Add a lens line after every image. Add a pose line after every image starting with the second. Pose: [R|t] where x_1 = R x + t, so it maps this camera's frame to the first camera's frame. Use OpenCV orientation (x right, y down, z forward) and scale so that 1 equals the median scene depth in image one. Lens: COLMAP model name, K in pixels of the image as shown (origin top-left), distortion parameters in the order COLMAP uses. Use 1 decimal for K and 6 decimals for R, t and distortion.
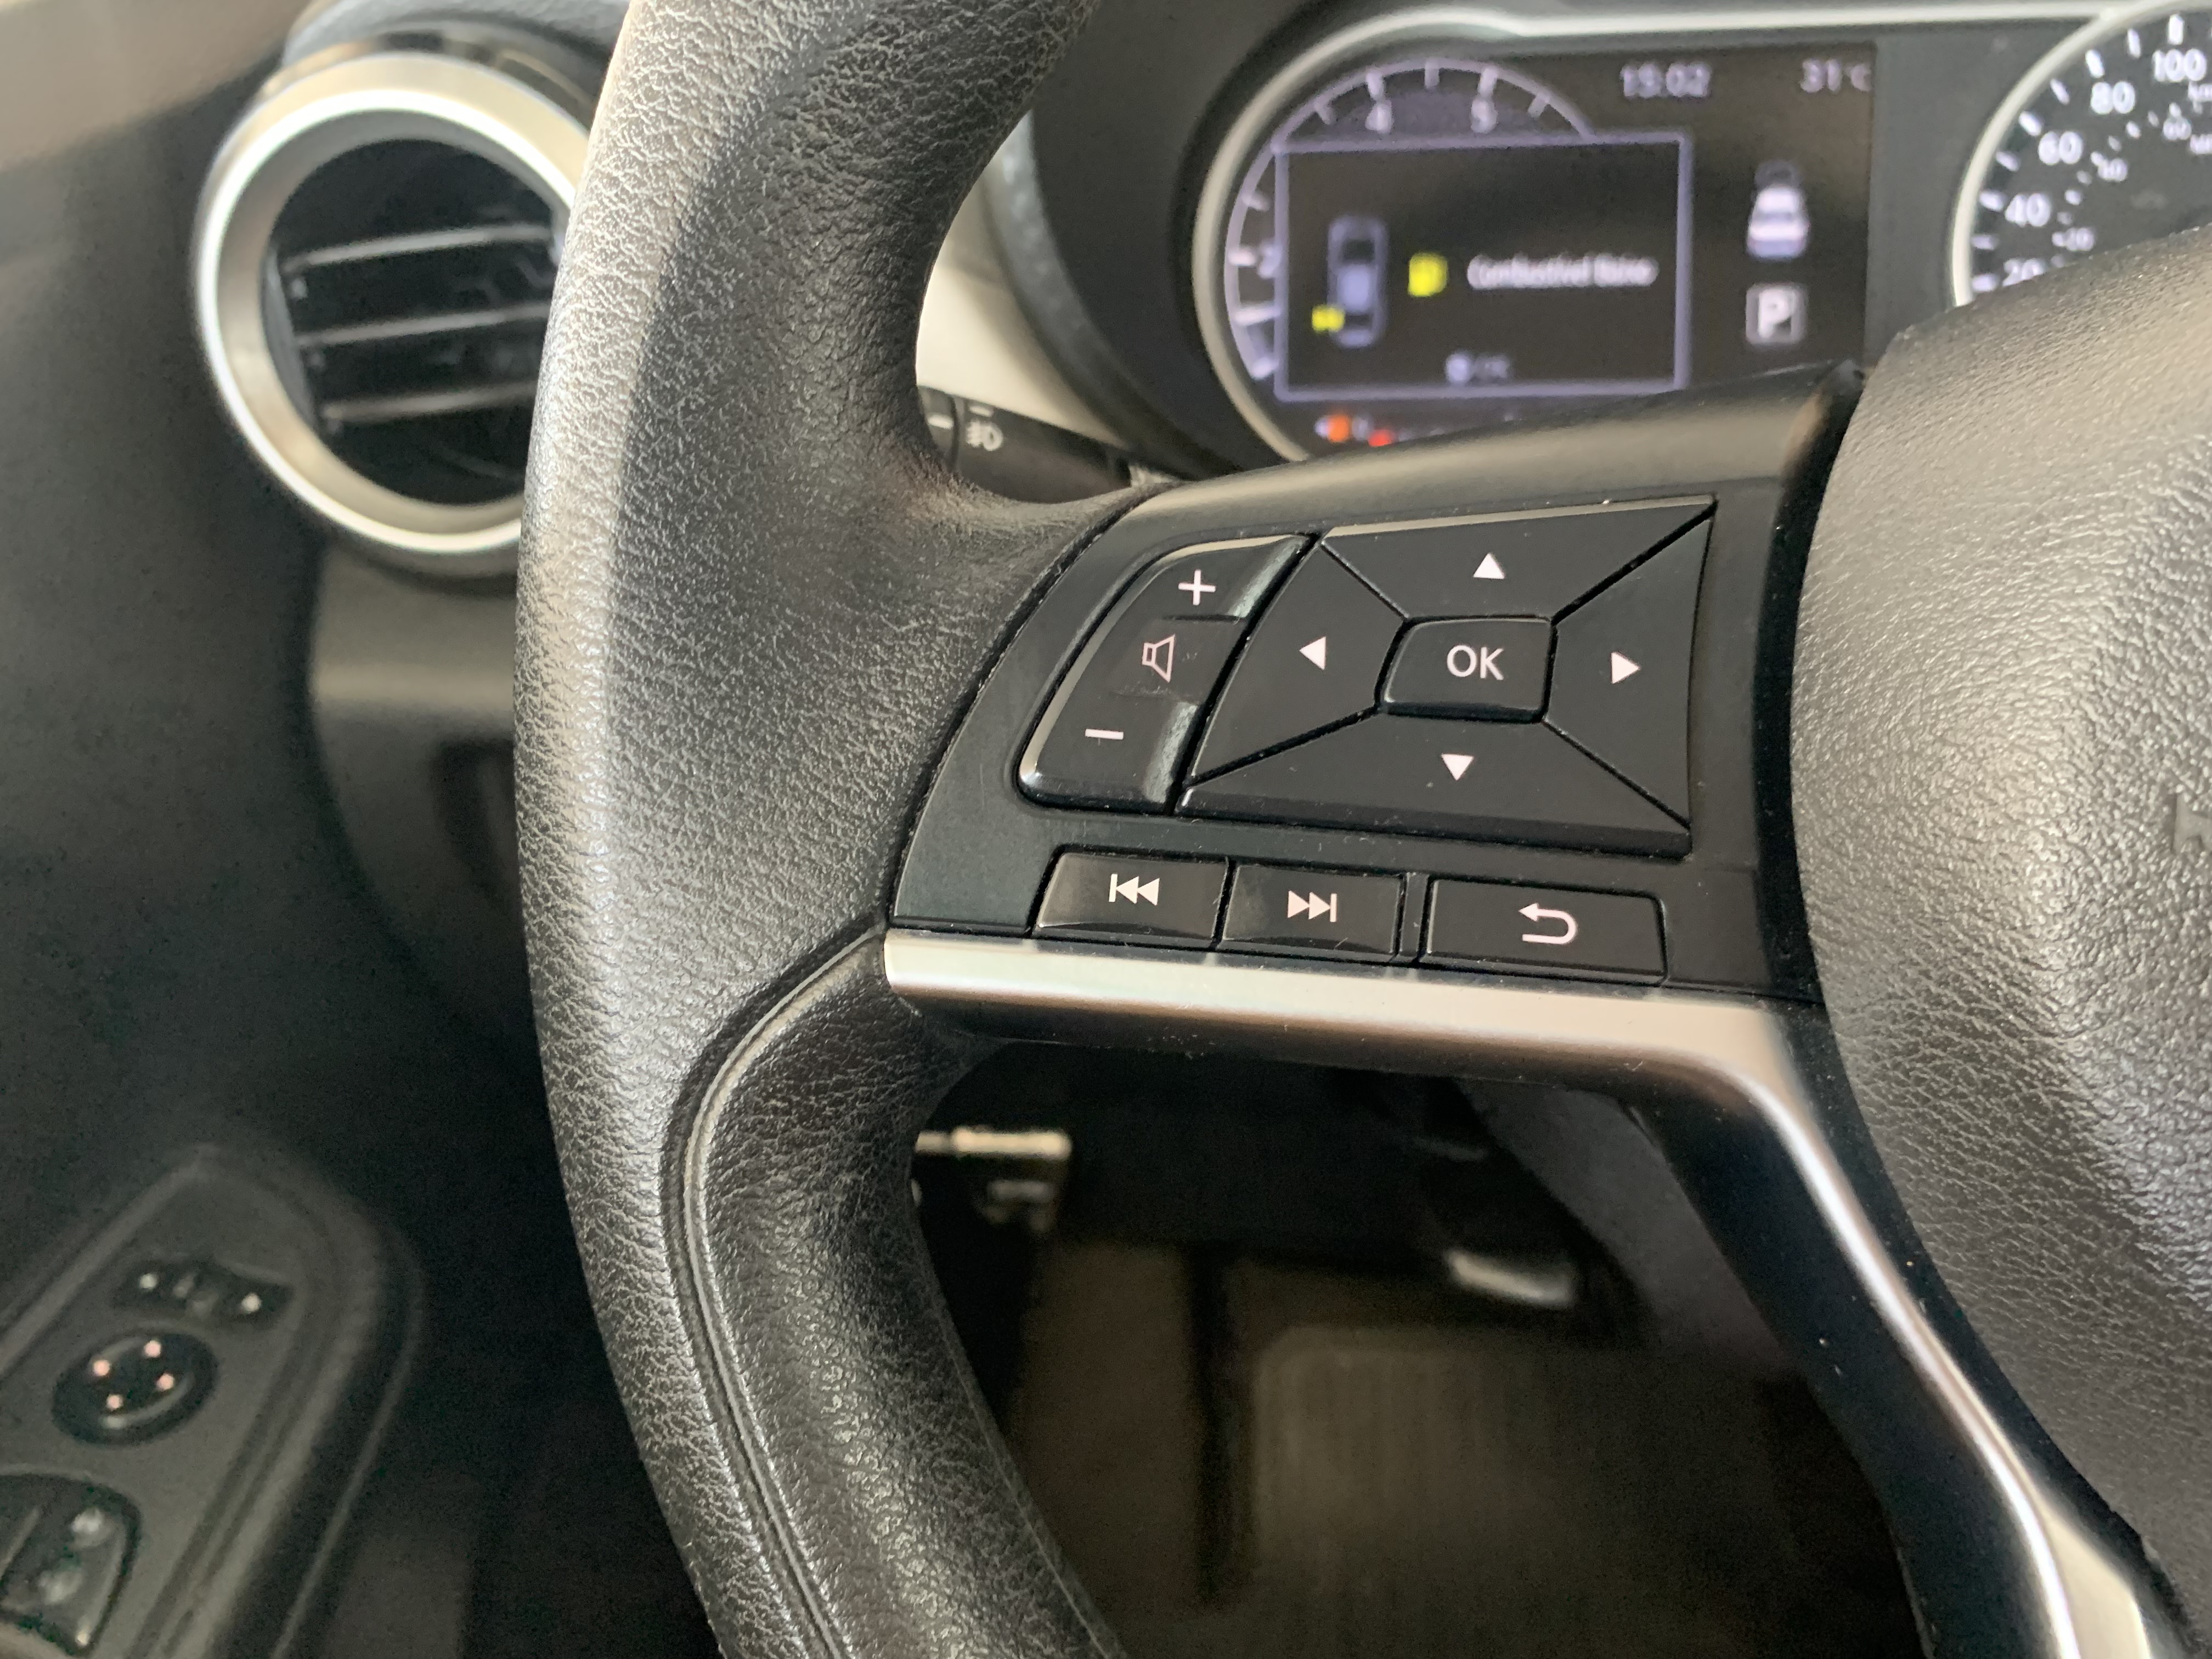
lens RADIAL K [[1742.2, 0, 1132.5], [0, 1742.2, 830.1], [0, 0, 1]] dist [-0.010550, -0.000002]
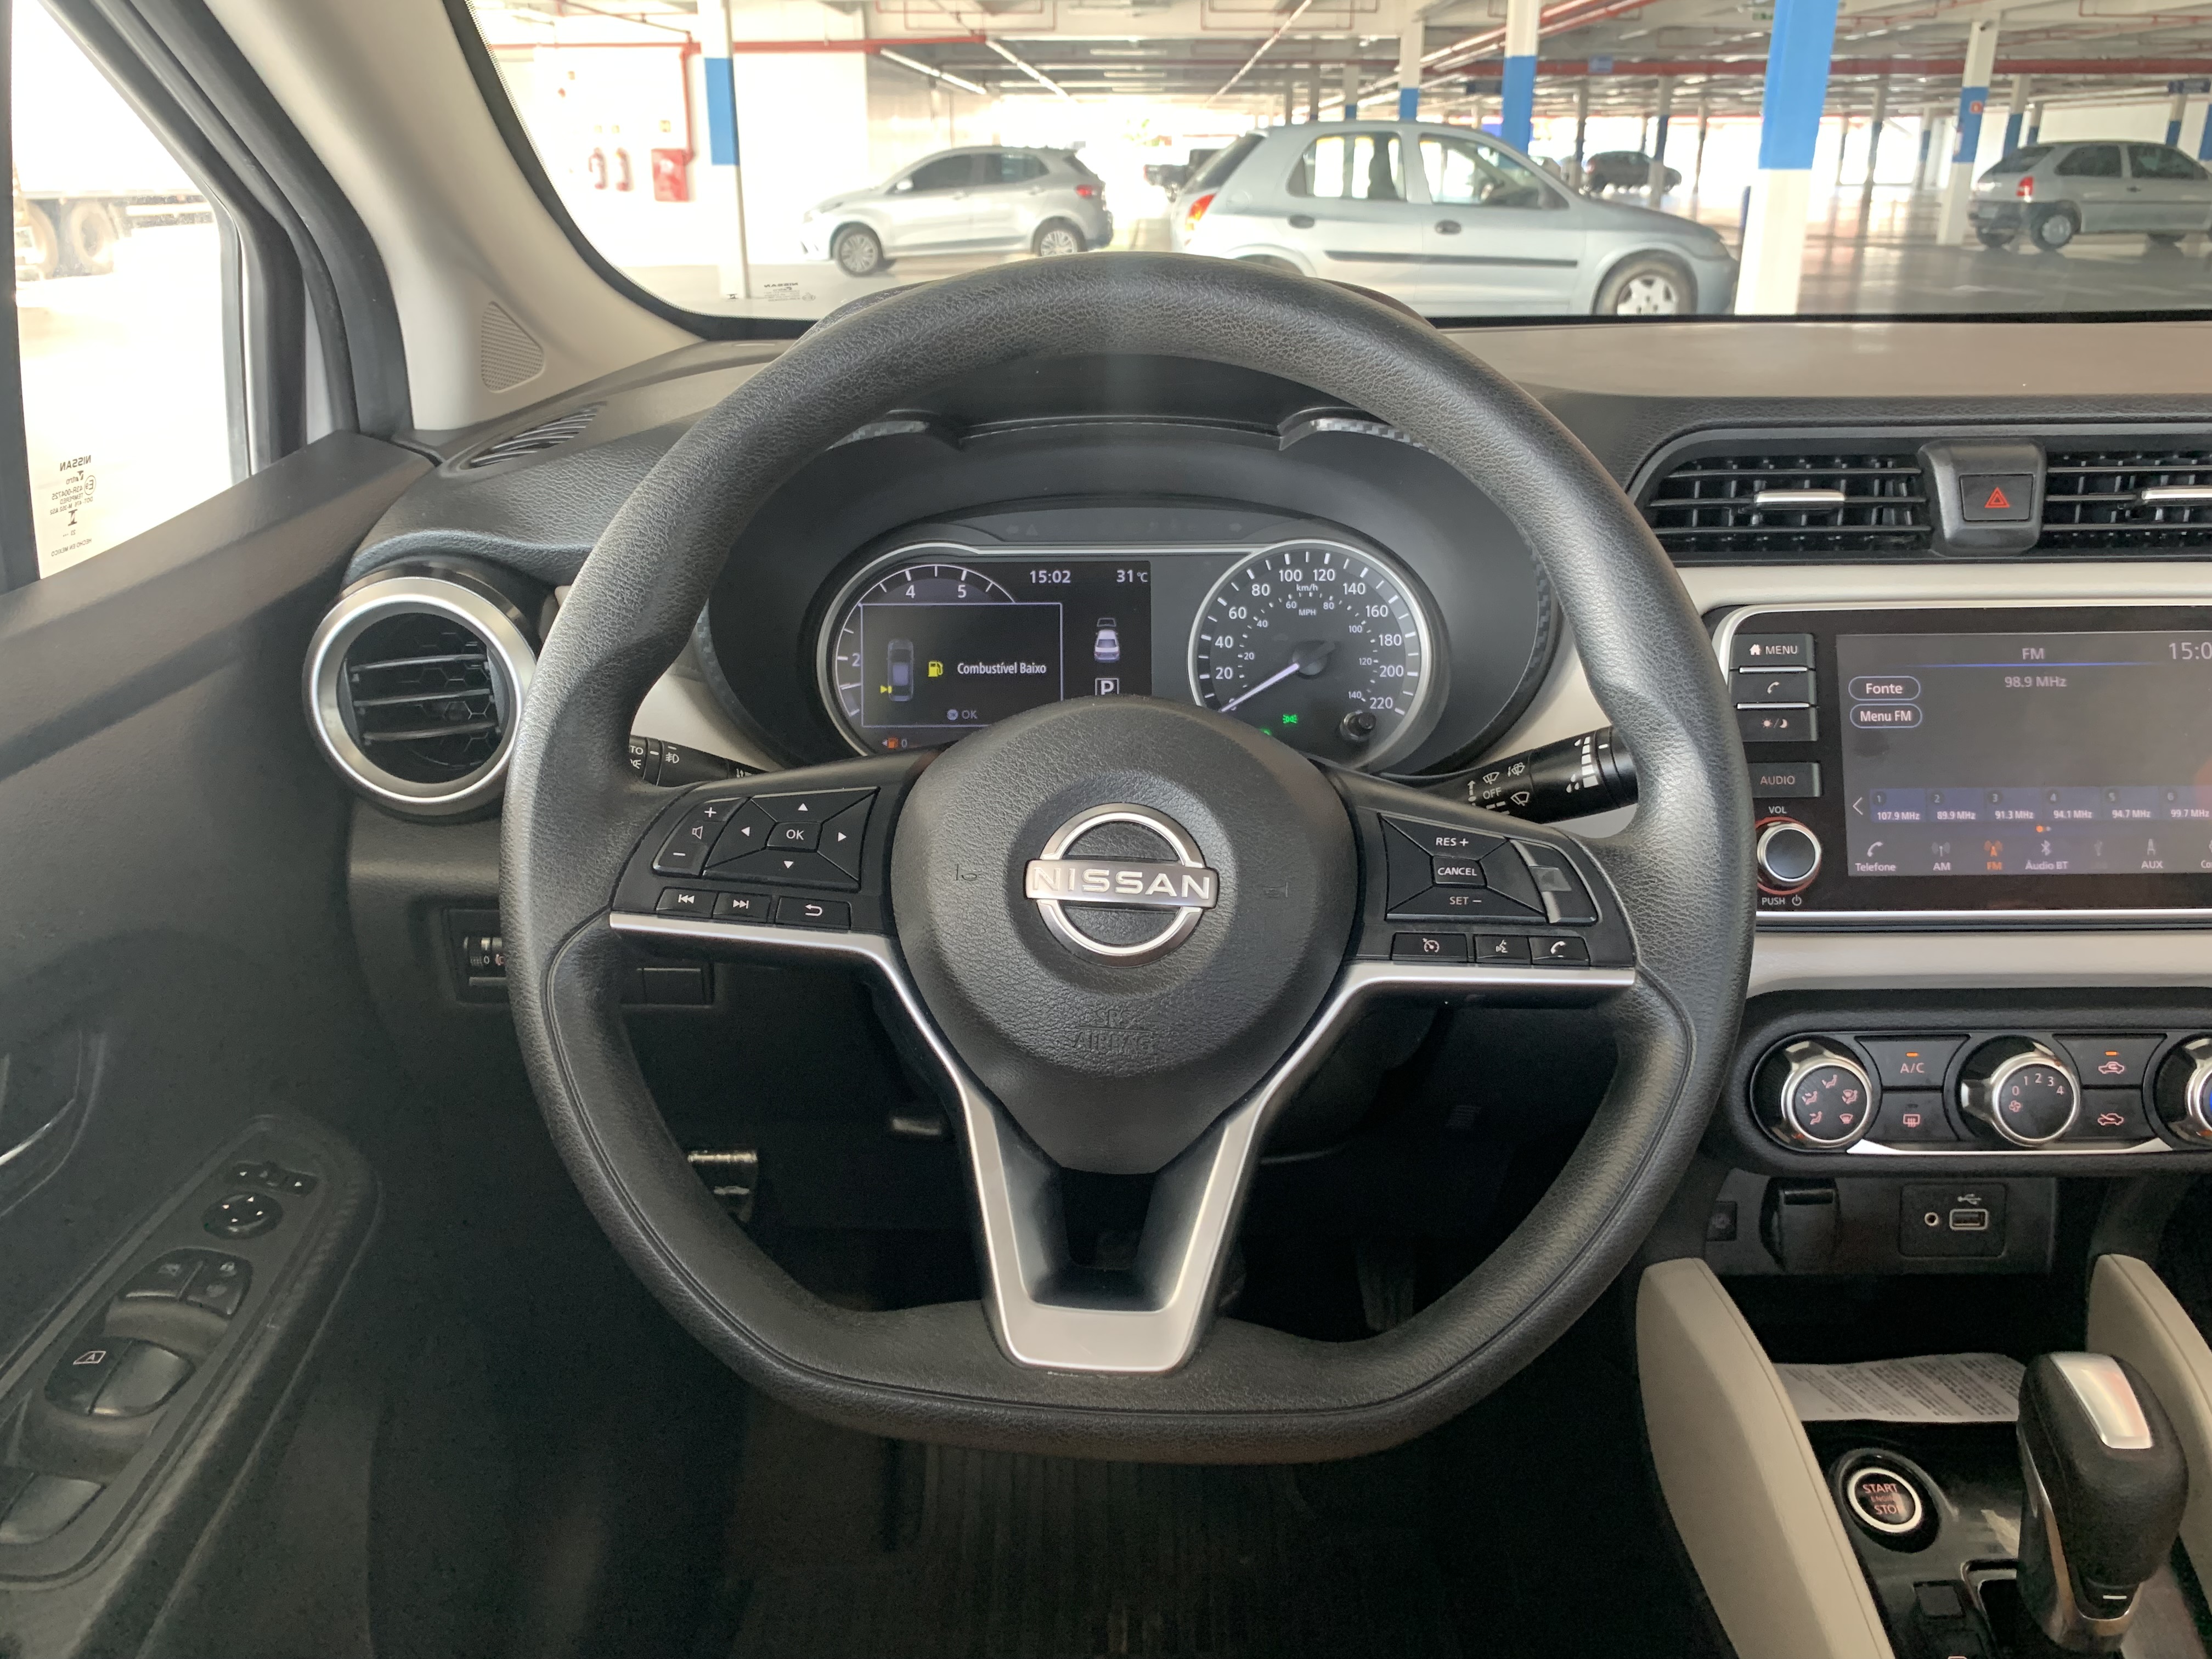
lens RADIAL K [[1699.5, 0, 1119.9], [0, 1699.5, 828.3], [0, 0, 1]] dist [0.058723, -0.074427]
pose [[0.996052, 0.000771, 0.088771, 0.233303], [0.012565, 0.988672, -0.149568, 0.172813], [-0.087880, 0.150093, 0.984758, -1.012457]]
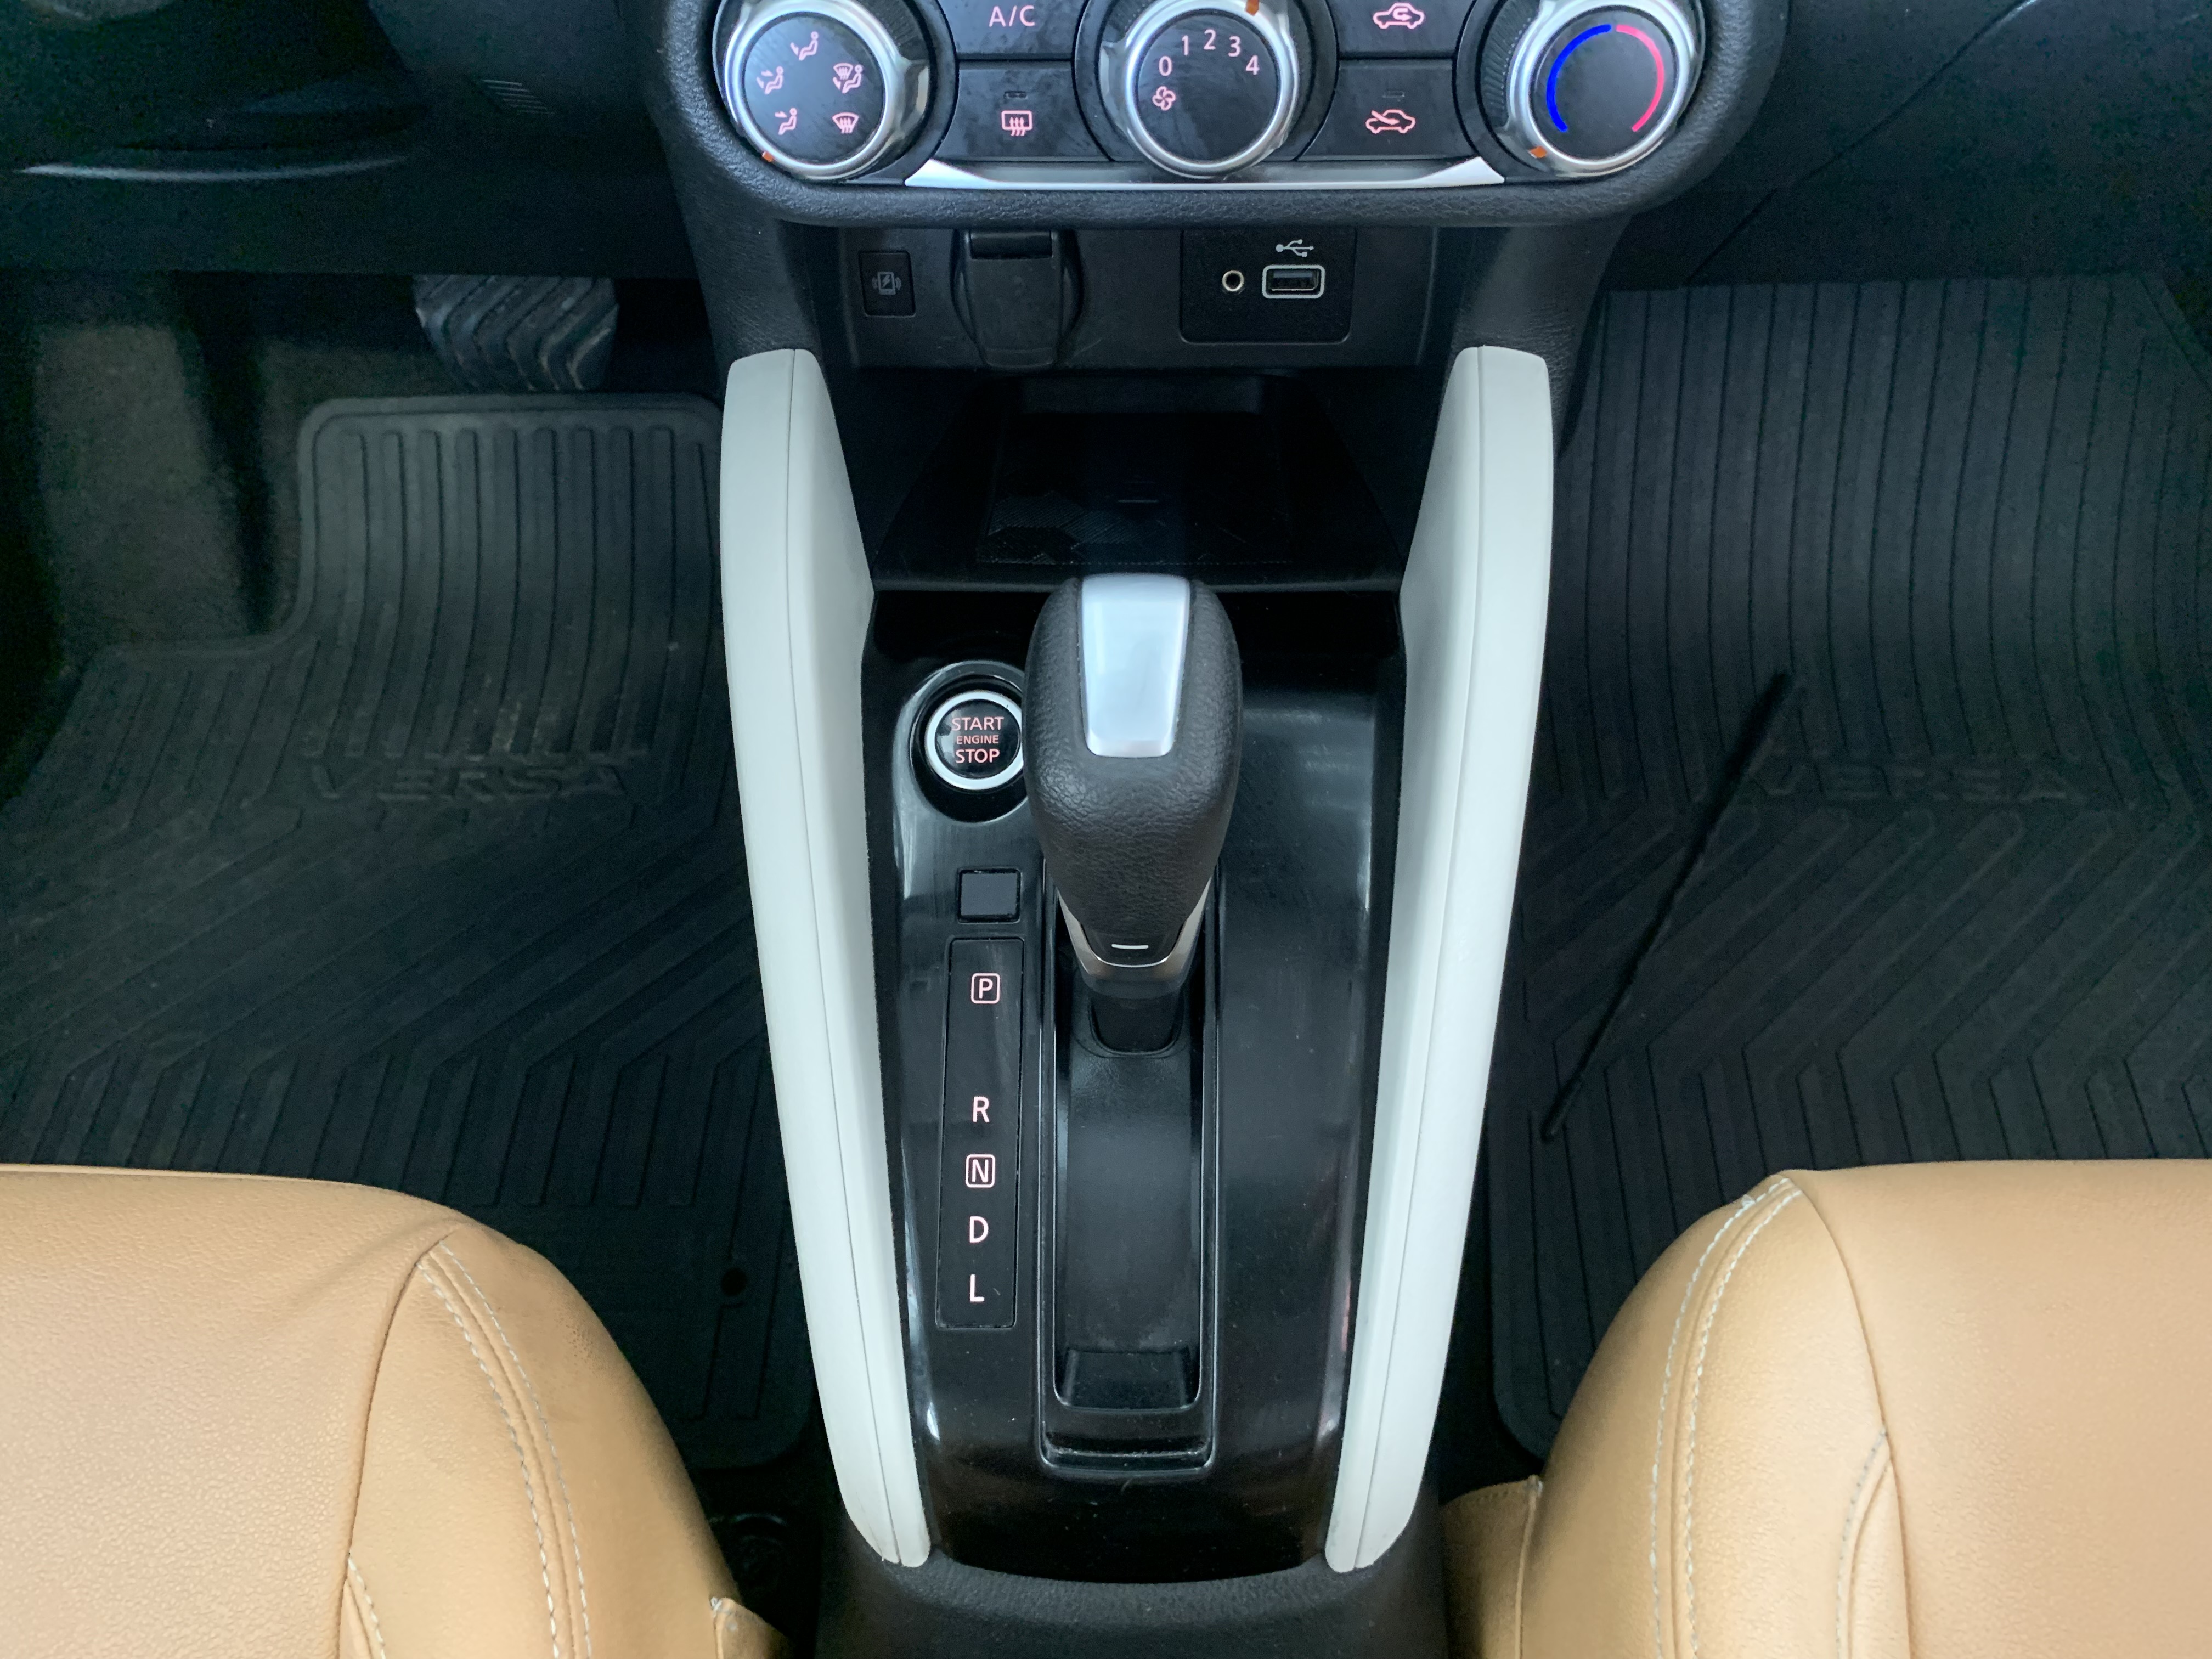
lens RADIAL K [[1721.6, 0, 1114.7], [0, 1721.6, 808.4], [0, 0, 1]] dist [0.021649, -0.054075]
pose [[0.997831, -0.037084, 0.054385, 1.228541], [0.010980, 0.908398, 0.417962, 0.162559], [-0.064903, -0.416459, 0.906835, -0.288166]]
